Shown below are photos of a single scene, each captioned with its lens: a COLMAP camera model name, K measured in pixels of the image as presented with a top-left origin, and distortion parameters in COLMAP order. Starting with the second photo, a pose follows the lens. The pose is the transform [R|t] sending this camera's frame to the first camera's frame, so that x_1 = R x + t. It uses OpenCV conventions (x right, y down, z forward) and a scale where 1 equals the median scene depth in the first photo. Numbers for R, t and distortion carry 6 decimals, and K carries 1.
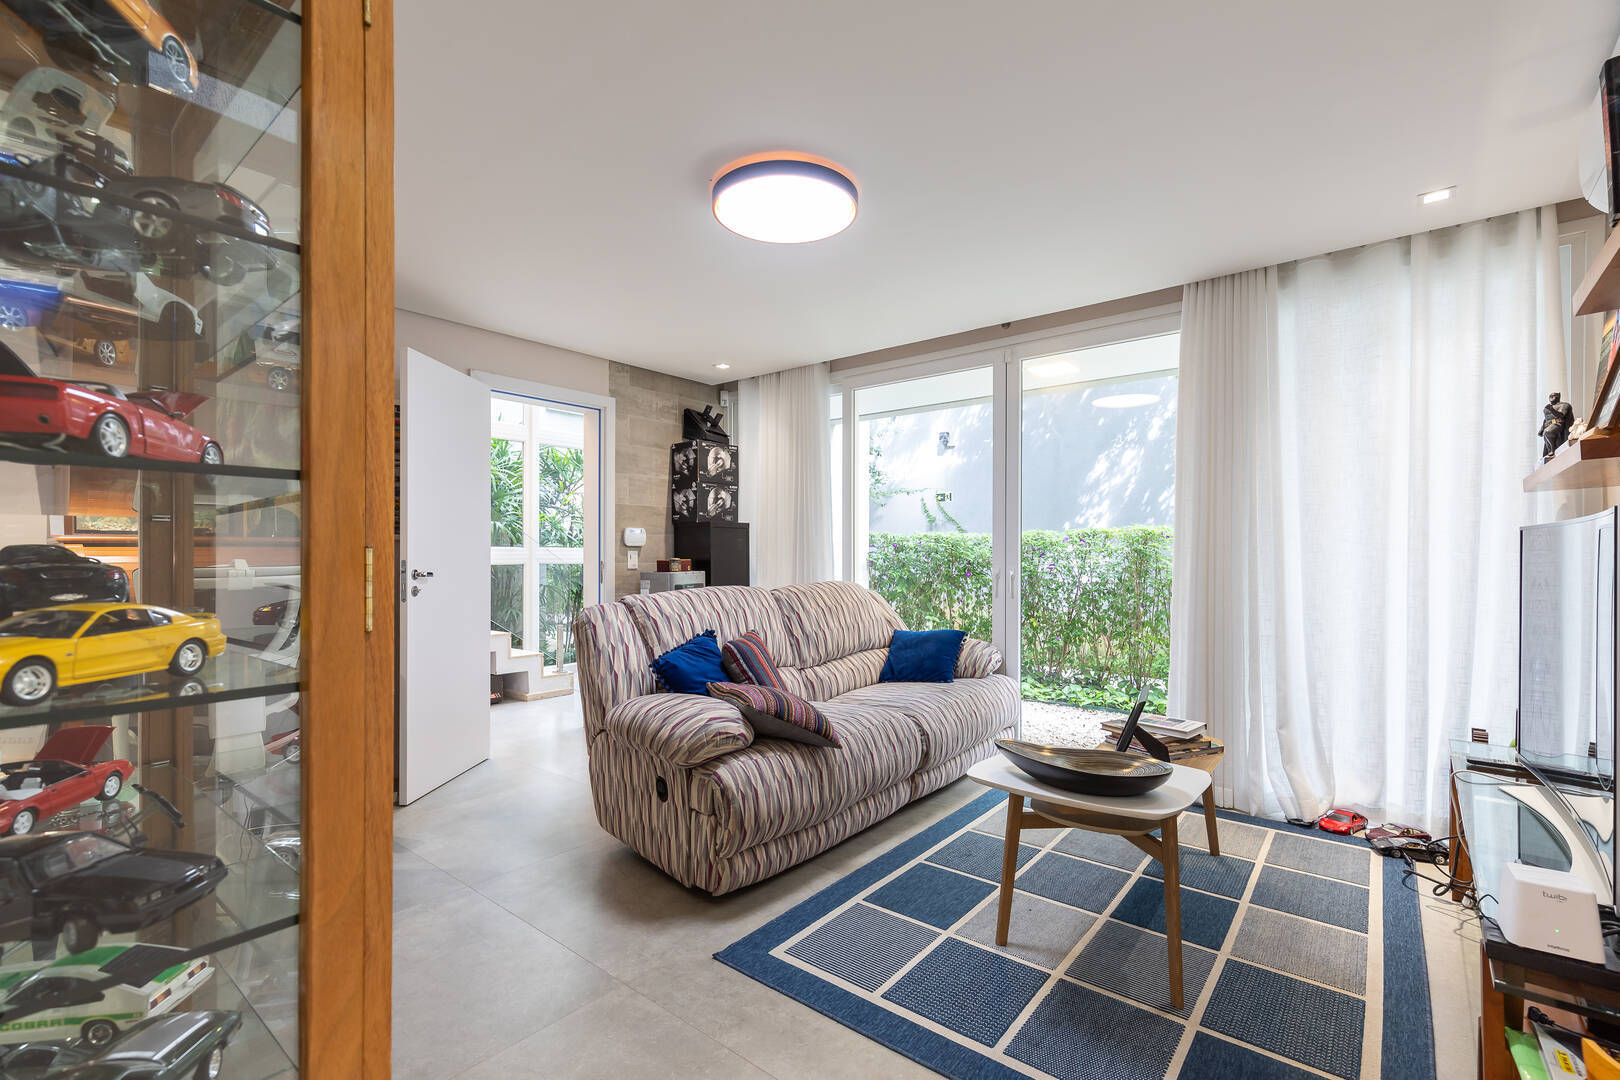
lens RADIAL K [[739.5, 0, 822.7], [0, 739.5, 549.0], [0, 0, 1]] dist [0.002847, 0.000106]
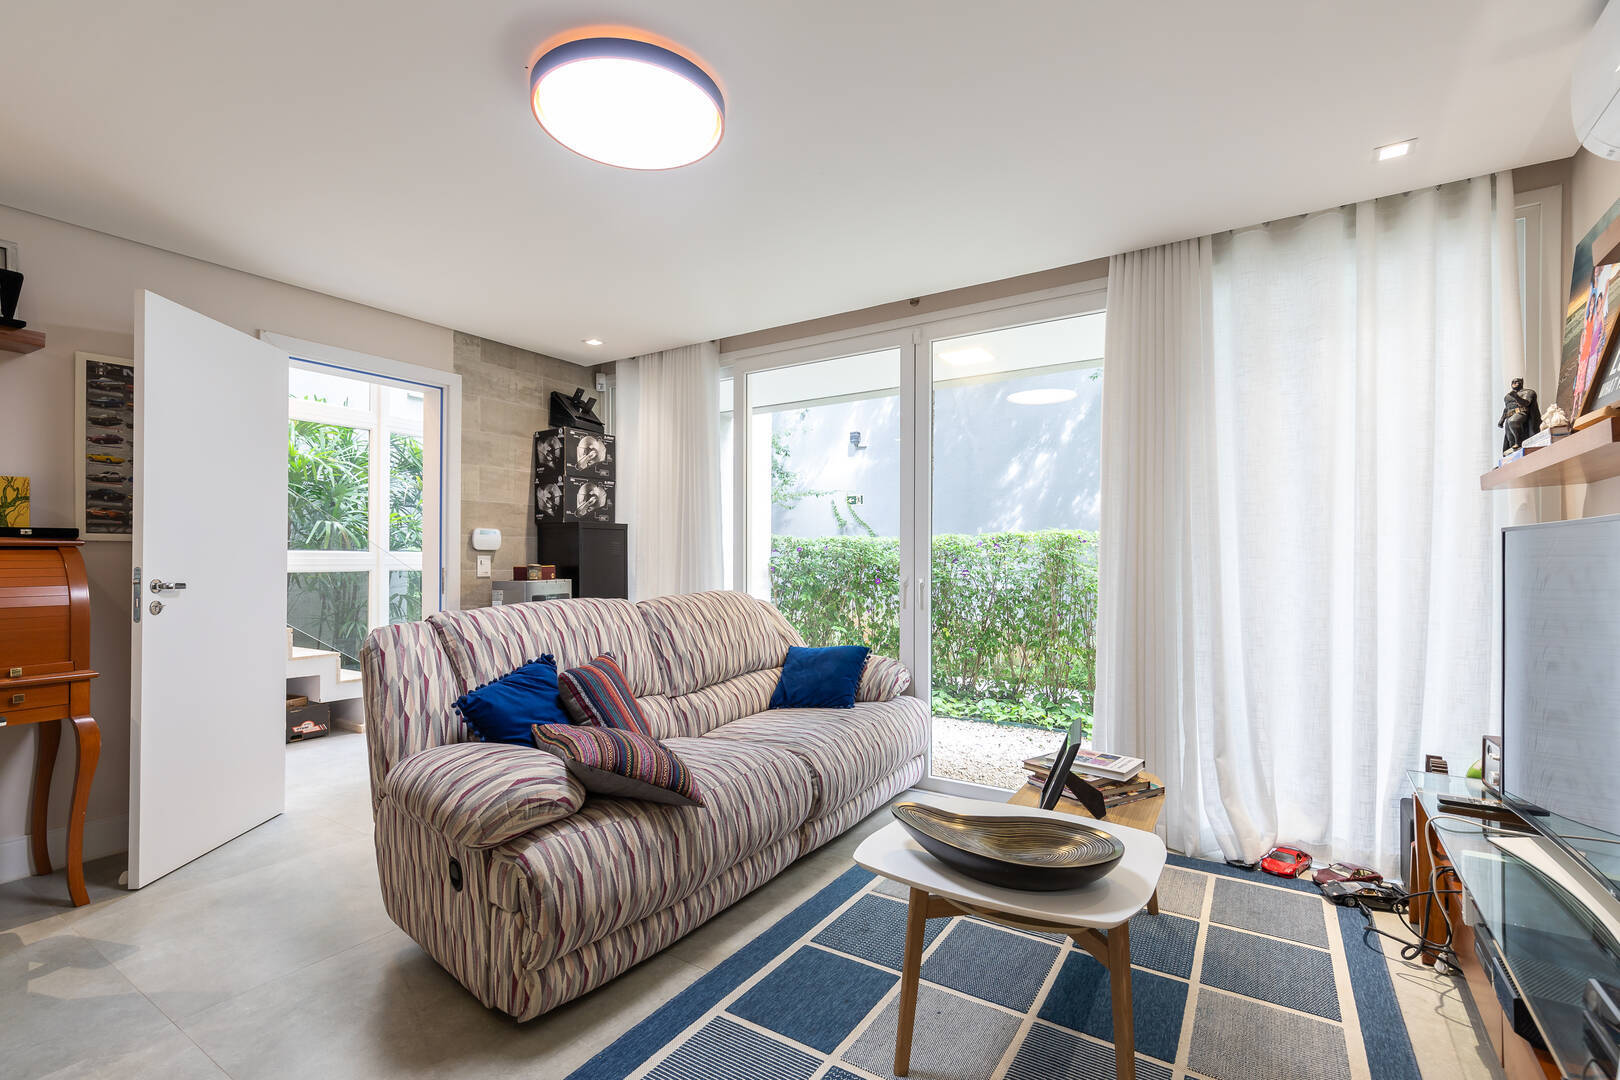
lens RADIAL K [[739.5, 0, 822.7], [0, 739.5, 549.0], [0, 0, 1]] dist [0.002847, 0.000106]
pose [[0.993961, 0.000661, 0.109733, 0.051115], [0.000239, 0.999966, -0.008196, 0.002525], [-0.109735, 0.008173, 0.993927, 0.164309]]
